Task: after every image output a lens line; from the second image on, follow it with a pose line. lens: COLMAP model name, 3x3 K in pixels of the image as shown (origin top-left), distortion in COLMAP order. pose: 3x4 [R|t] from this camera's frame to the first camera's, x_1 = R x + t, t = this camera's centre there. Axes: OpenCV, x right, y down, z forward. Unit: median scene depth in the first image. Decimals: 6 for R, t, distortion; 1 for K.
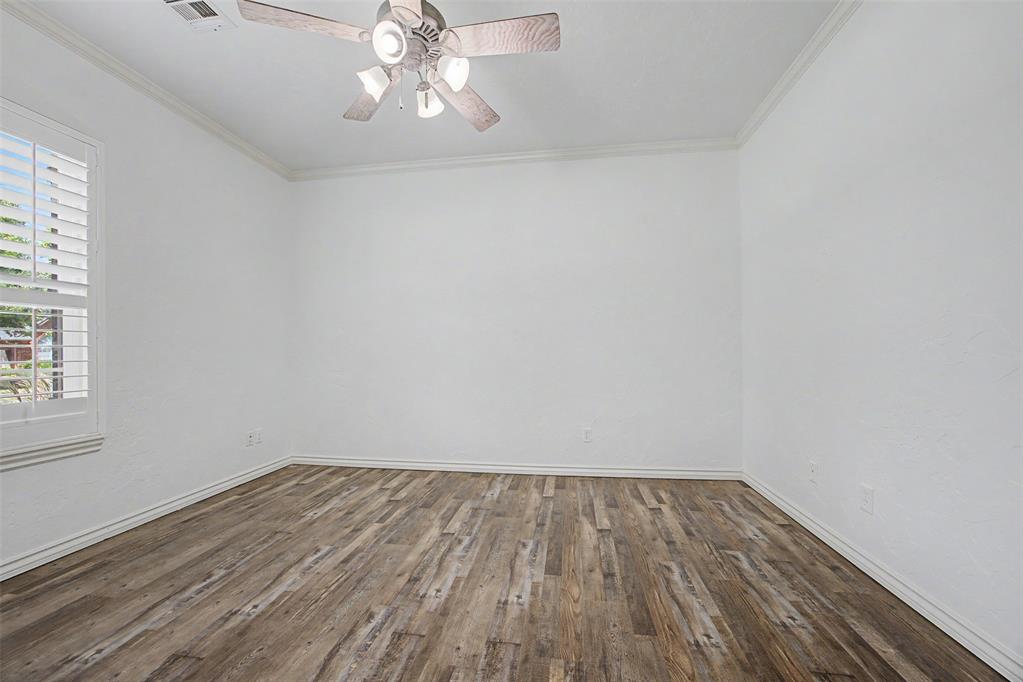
lens RADIAL K [[400.7, 0, 510.8], [0, 400.7, 356.0], [0, 0, 1]] dist [-0.017885, 0.006501]
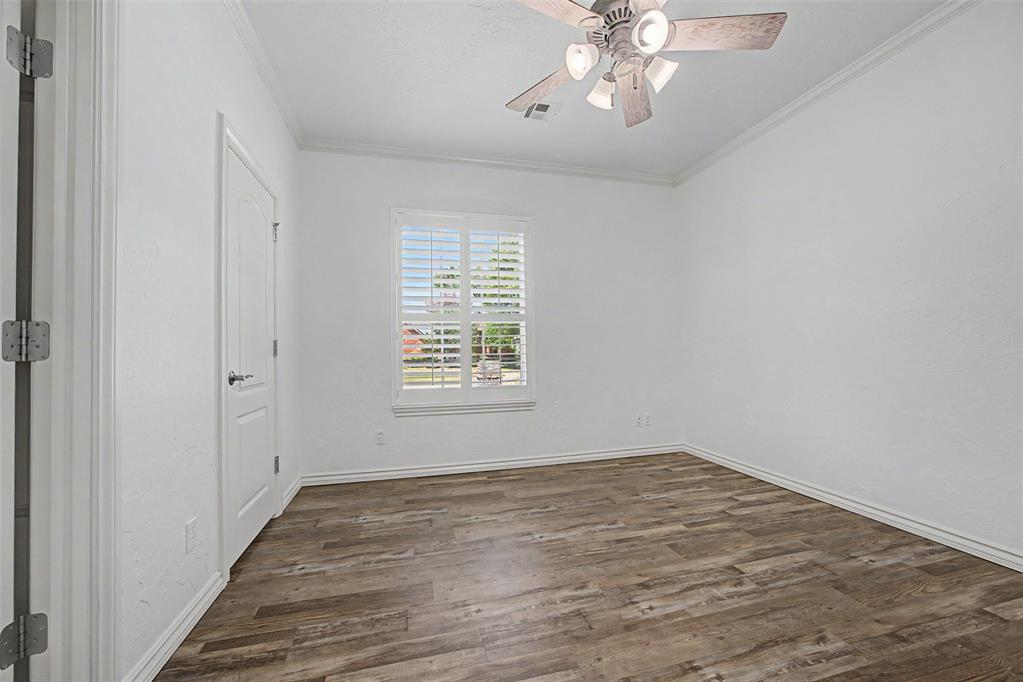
lens RADIAL K [[400.7, 0, 511.2], [0, 400.7, 349.3], [0, 0, 1]] dist [-0.017885, 0.006501]
pose [[0.395132, -0.008521, -0.918585, 0.390001], [0.008251, 0.999950, -0.005727, 0.002498], [0.918587, -0.005316, 0.395183, 0.261800]]
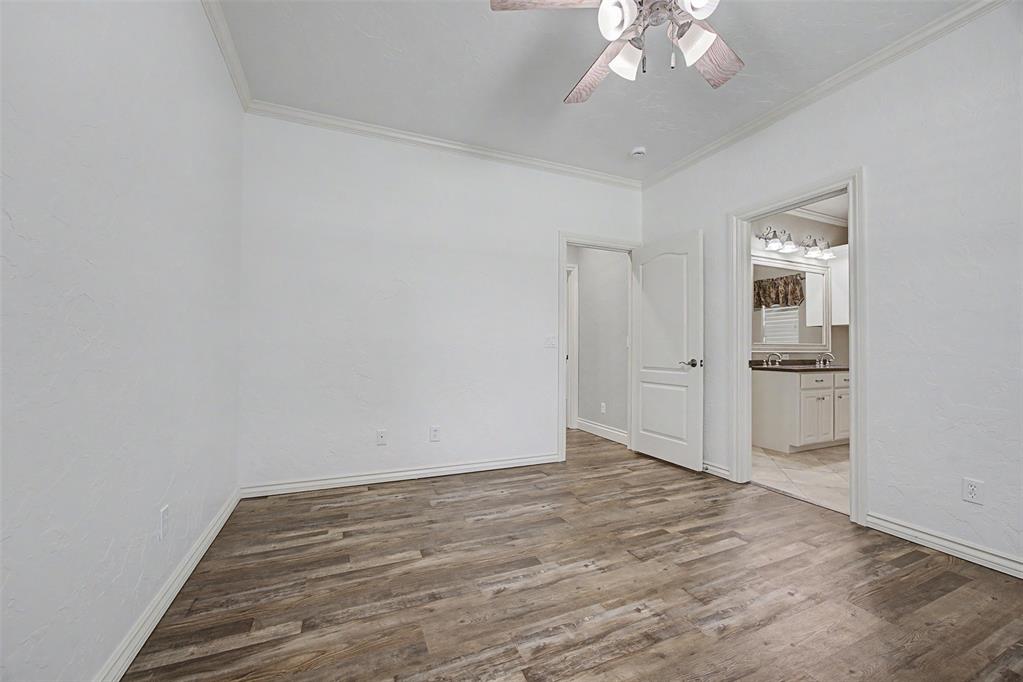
lens RADIAL K [[400.7, 0, 517.4], [0, 400.7, 347.2], [0, 0, 1]] dist [-0.017885, 0.006501]
pose [[-0.541880, 0.010850, 0.840386, -0.585519], [0.003433, 0.999937, -0.010697, 0.004933], [-0.840449, -0.002912, -0.541883, 1.267775]]
